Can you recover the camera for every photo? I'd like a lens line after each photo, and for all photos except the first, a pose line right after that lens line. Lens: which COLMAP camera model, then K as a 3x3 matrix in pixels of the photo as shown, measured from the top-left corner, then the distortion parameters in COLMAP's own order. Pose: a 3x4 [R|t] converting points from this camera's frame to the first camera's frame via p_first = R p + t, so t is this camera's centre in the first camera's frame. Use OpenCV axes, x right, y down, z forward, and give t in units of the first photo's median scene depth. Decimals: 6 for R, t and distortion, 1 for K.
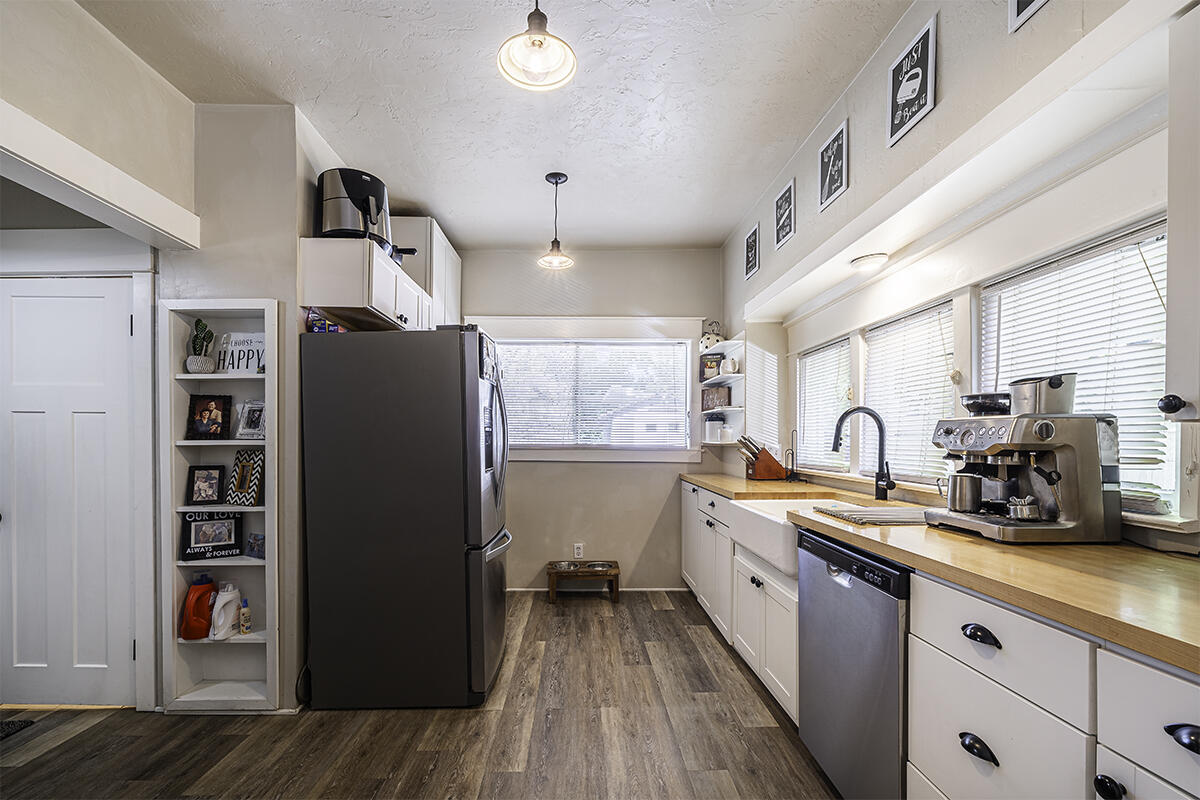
lens RADIAL K [[487.2, 0, 597.4], [0, 487.2, 438.6], [0, 0, 1]] dist [-0.001222, -0.000348]
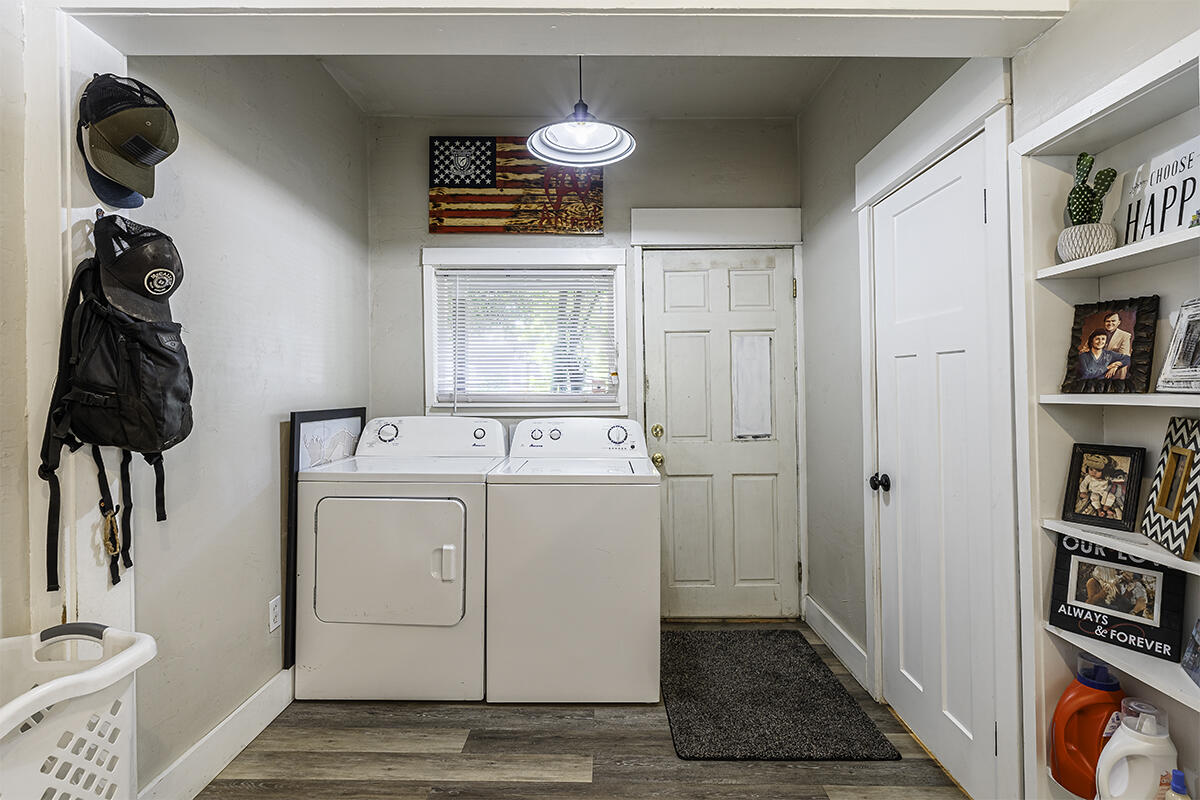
lens RADIAL K [[583.0, 0, 601.6], [0, 583.0, 384.1], [0, 0, 1]] dist [-0.002990, -0.000479]
pose [[-0.041747, -0.008941, -0.999088, -0.197474], [-0.000139, 0.999960, -0.008942, -0.001372], [0.999128, -0.000234, -0.041747, 0.522126]]
